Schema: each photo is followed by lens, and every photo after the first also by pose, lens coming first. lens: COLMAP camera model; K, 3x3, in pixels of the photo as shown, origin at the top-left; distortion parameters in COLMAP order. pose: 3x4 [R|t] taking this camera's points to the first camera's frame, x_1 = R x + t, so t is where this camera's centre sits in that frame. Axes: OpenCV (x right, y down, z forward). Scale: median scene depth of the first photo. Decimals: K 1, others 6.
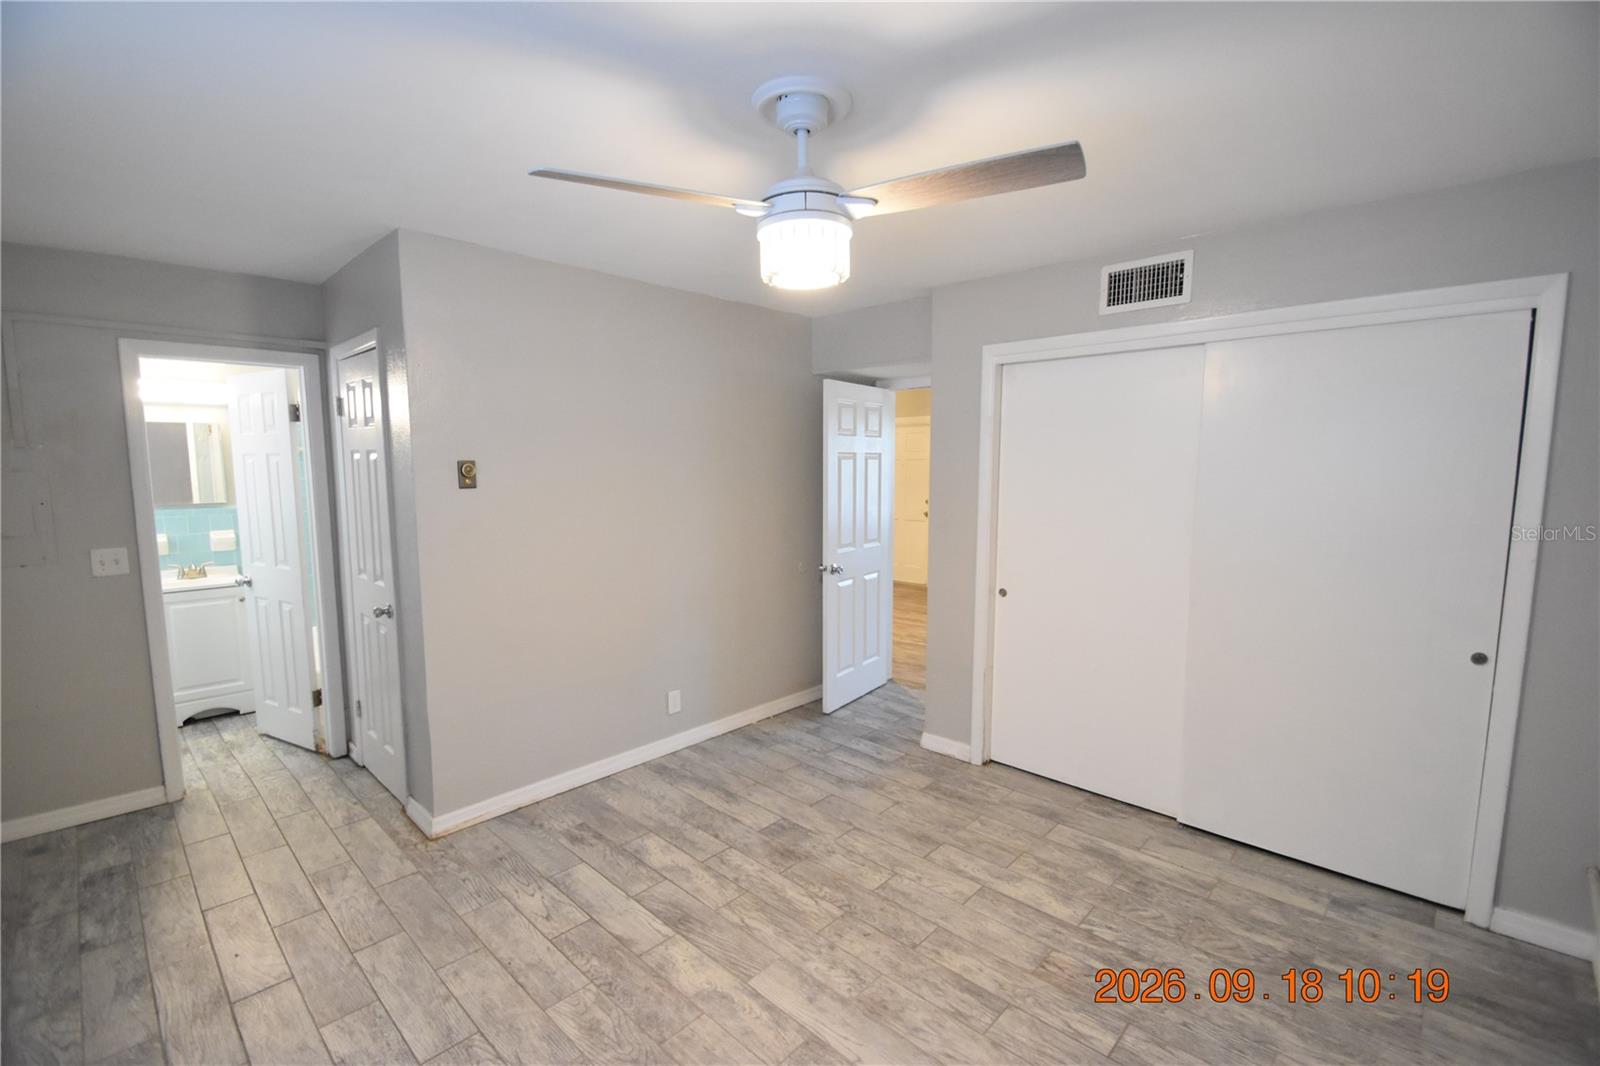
lens RADIAL K [[699.6, 0, 787.9], [0, 699.6, 533.8], [0, 0, 1]] dist [0.009879, -0.014133]
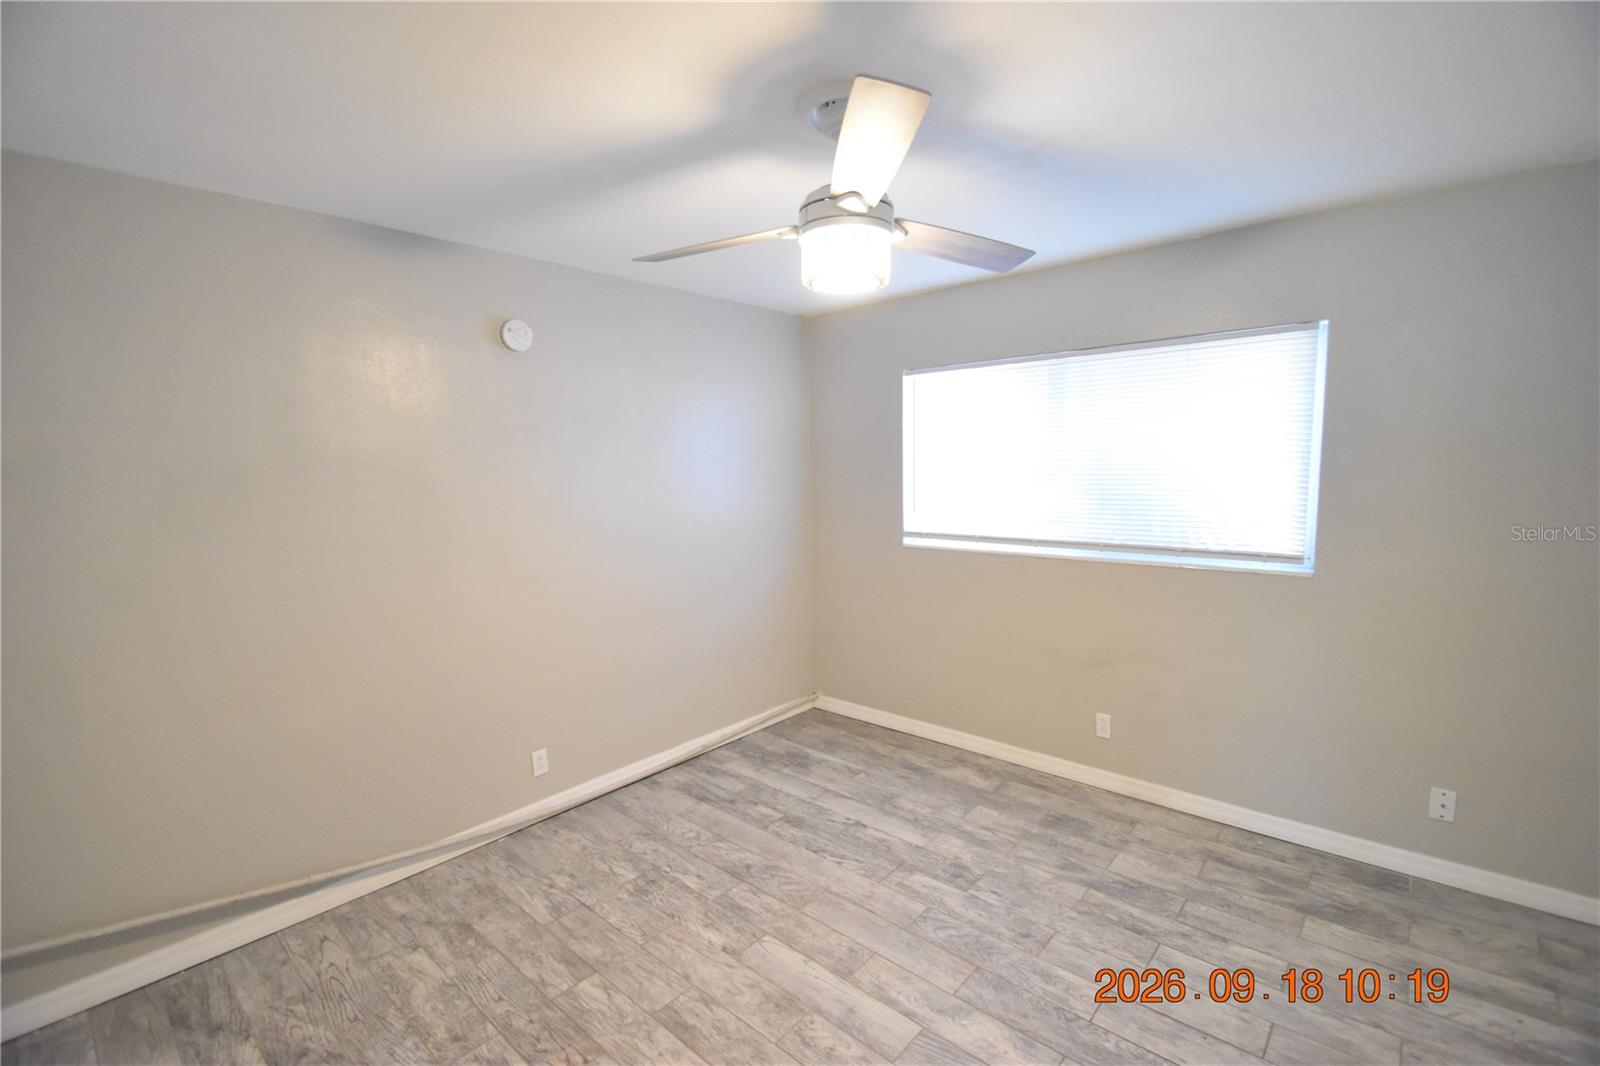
lens RADIAL K [[699.6, 0, 789.8], [0, 699.6, 532.8], [0, 0, 1]] dist [0.009879, -0.014133]
pose [[-0.999195, 0.028412, -0.028327, 0.102003], [0.022230, 0.979822, 0.198633, -0.152565], [0.033399, 0.197843, -0.979664, 1.456597]]
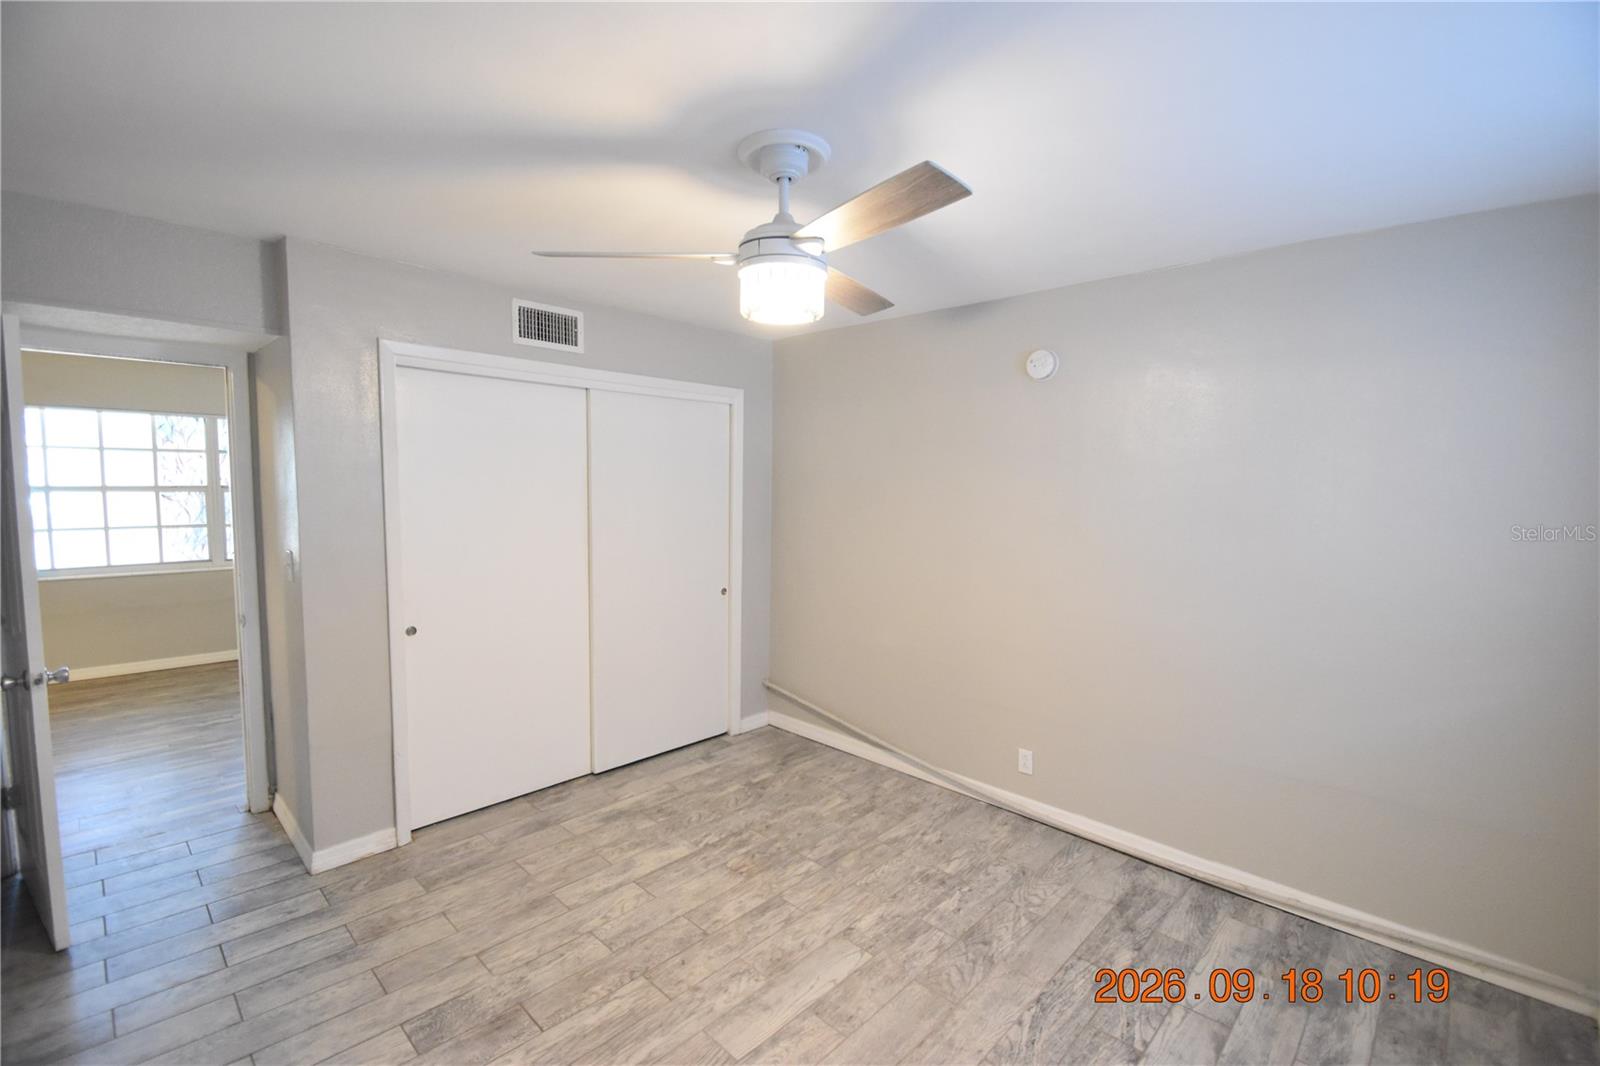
lens RADIAL K [[699.6, 0, 795.7], [0, 699.6, 536.5], [0, 0, 1]] dist [0.009879, -0.014133]
pose [[0.001759, -0.076731, 0.997050, -0.750766], [0.085805, 0.993386, 0.076298, -0.079703], [-0.996310, 0.085418, 0.008331, 0.708134]]
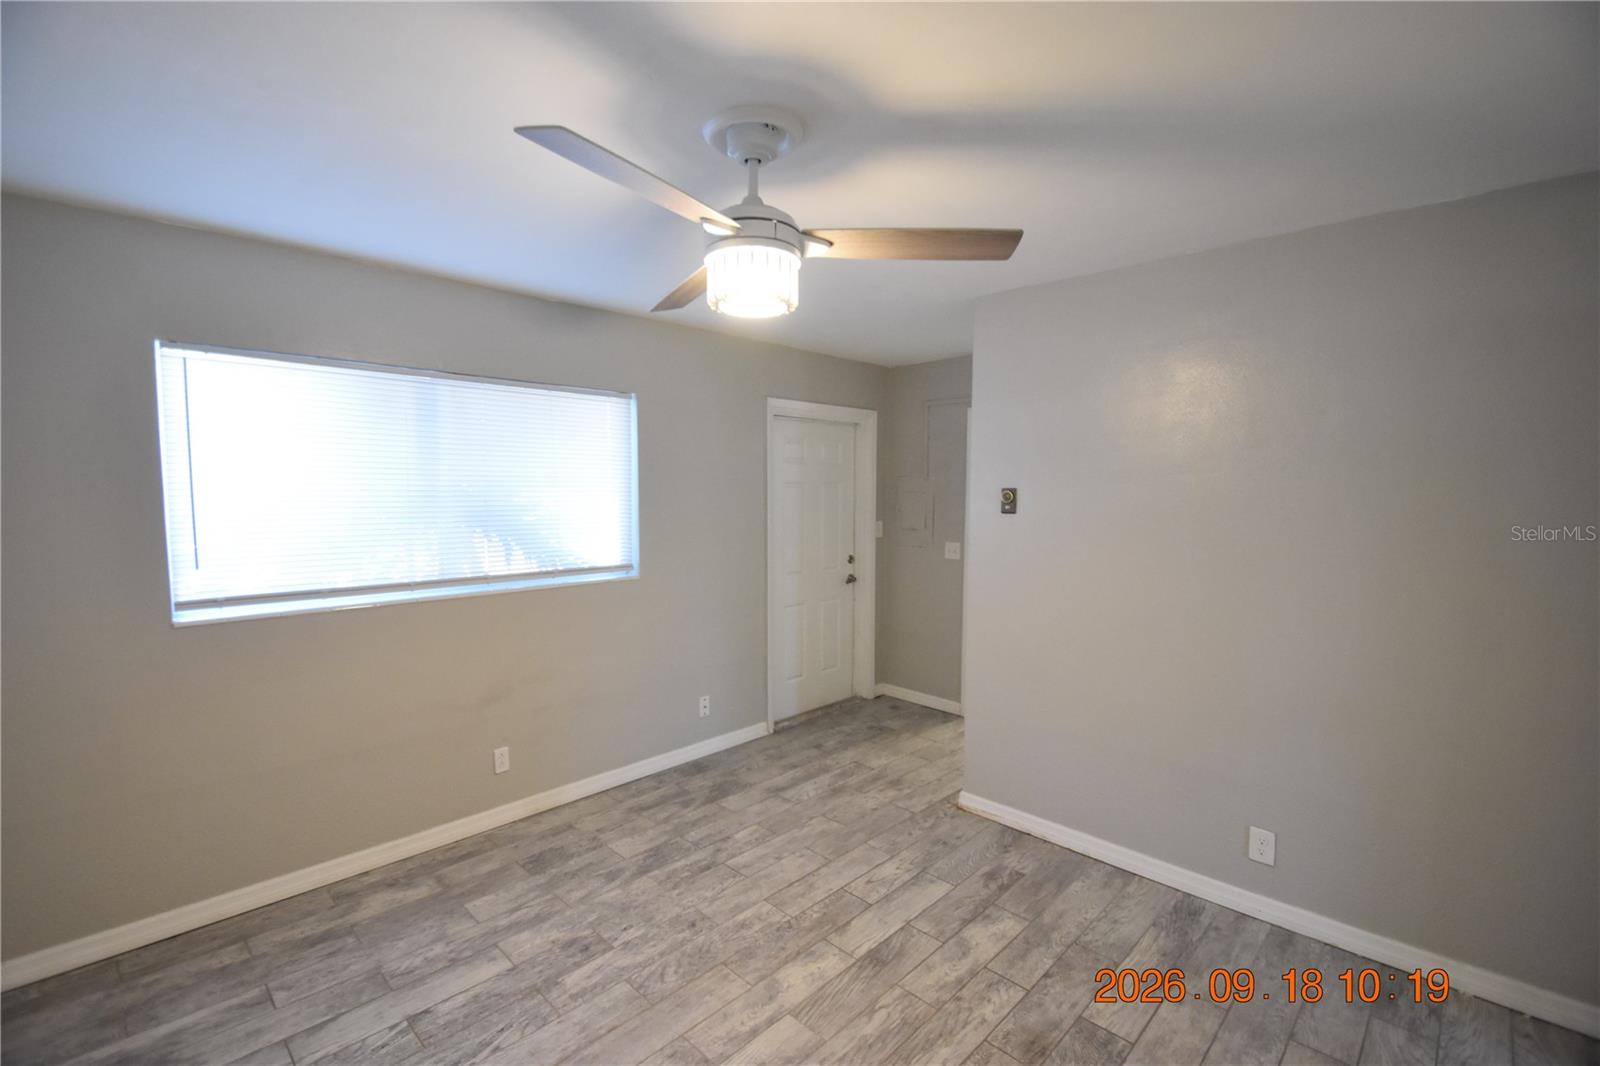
lens RADIAL K [[699.6, 0, 797.8], [0, 699.6, 527.1], [0, 0, 1]] dist [0.009879, -0.014133]
pose [[-0.009366, 0.062772, -0.997984, 0.734119], [-0.103981, 0.992556, 0.063407, -0.091034], [0.994535, 0.104365, -0.002770, 0.777204]]
